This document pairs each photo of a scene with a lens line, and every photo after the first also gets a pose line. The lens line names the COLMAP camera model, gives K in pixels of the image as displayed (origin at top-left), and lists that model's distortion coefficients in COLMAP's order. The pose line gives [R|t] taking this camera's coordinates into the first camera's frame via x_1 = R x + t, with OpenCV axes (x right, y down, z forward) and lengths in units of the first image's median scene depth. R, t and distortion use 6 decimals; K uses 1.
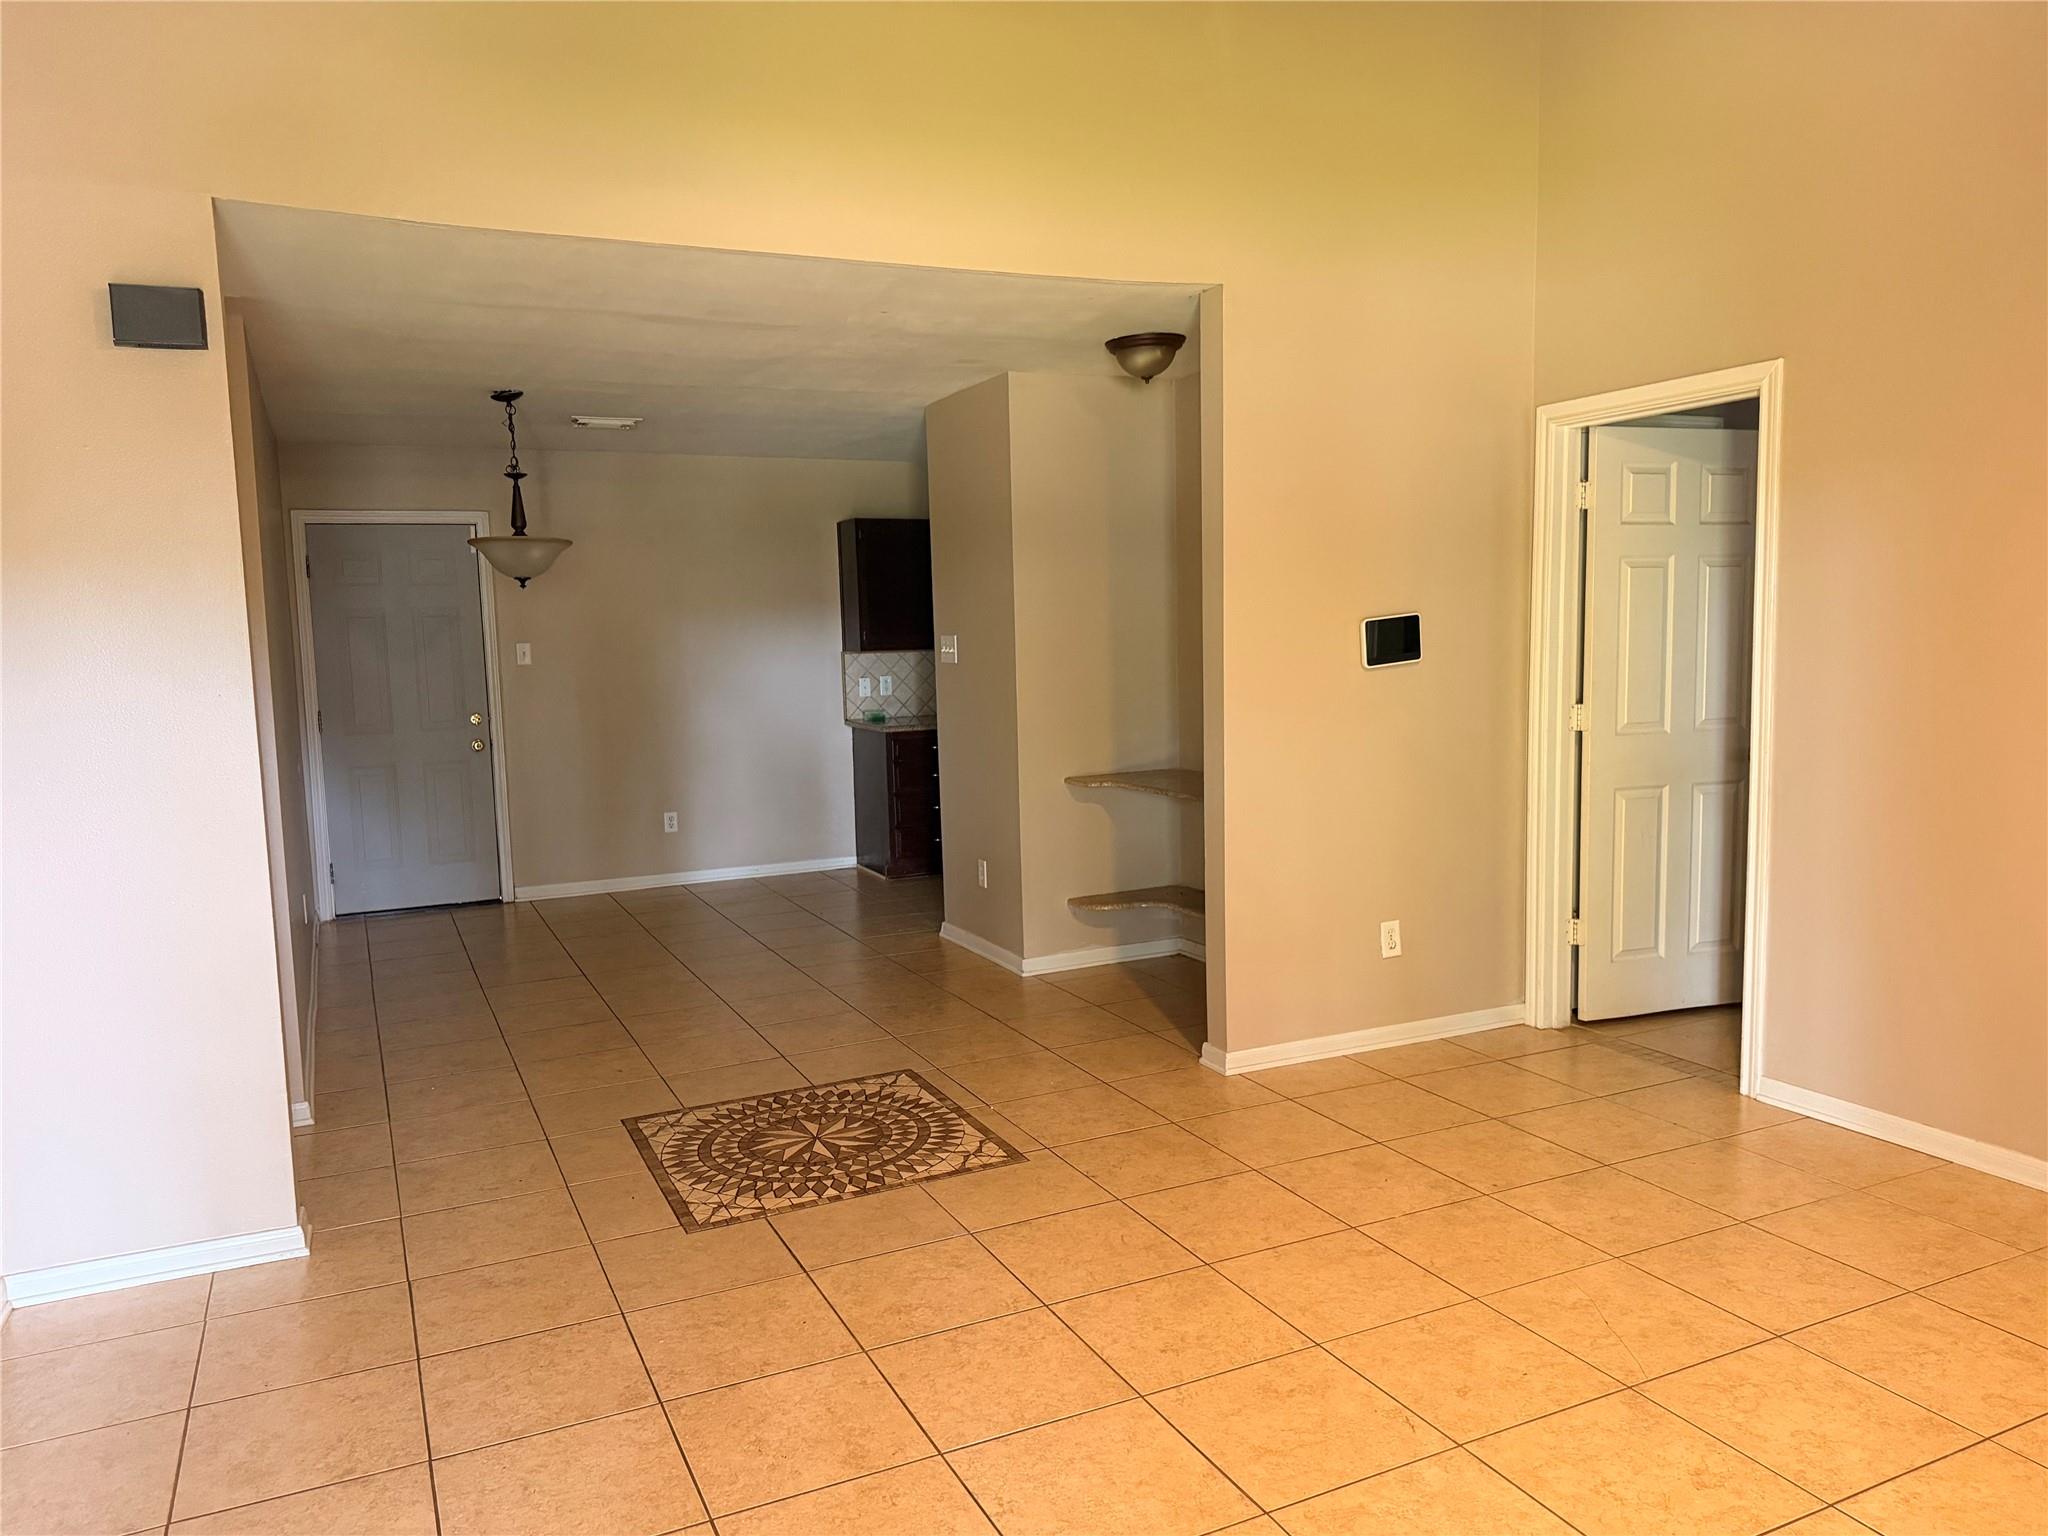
lens RADIAL K [[1446.1, 0, 1030.9], [0, 1446.1, 778.4], [0, 0, 1]] dist [0.058877, -0.072840]
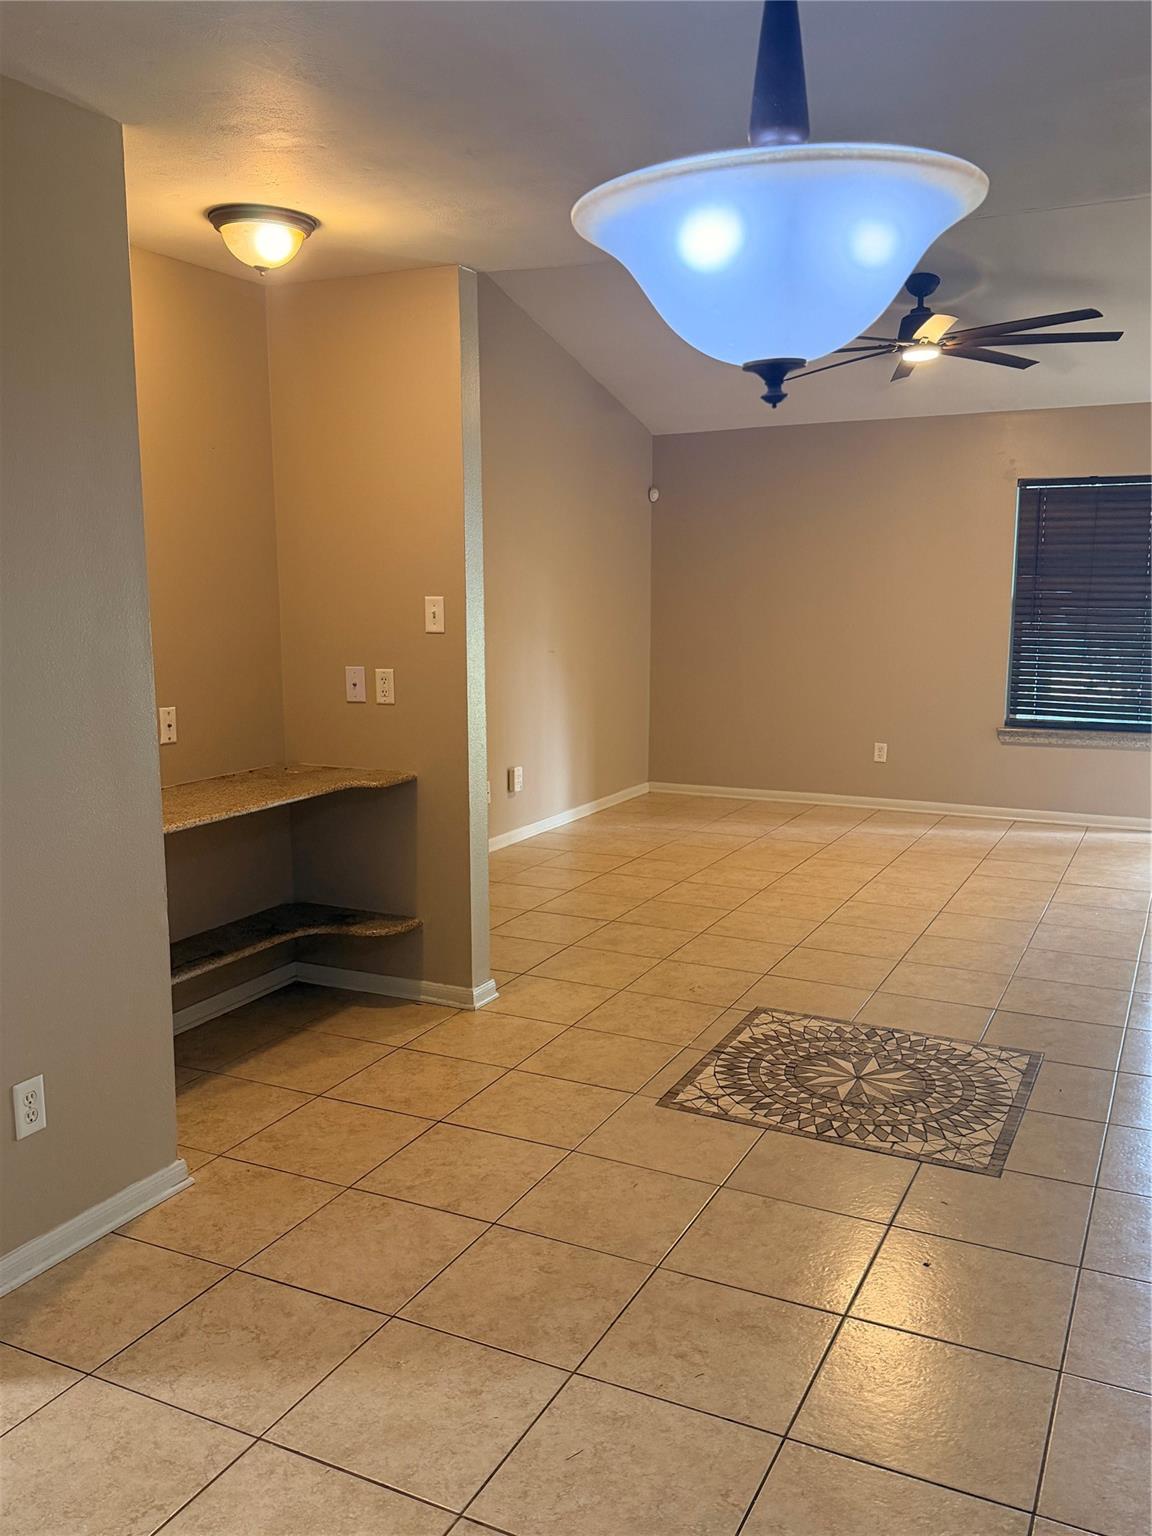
lens RADIAL K [[1261.8, 0, 572.6], [0, 1261.8, 760.0], [0, 0, 1]] dist [0.099258, -0.161806]
pose [[-0.619262, -0.083914, 0.780687, -0.734743], [0.102777, 0.977055, 0.186547, -0.168035], [-0.778429, 0.195758, -0.596429, 1.712211]]
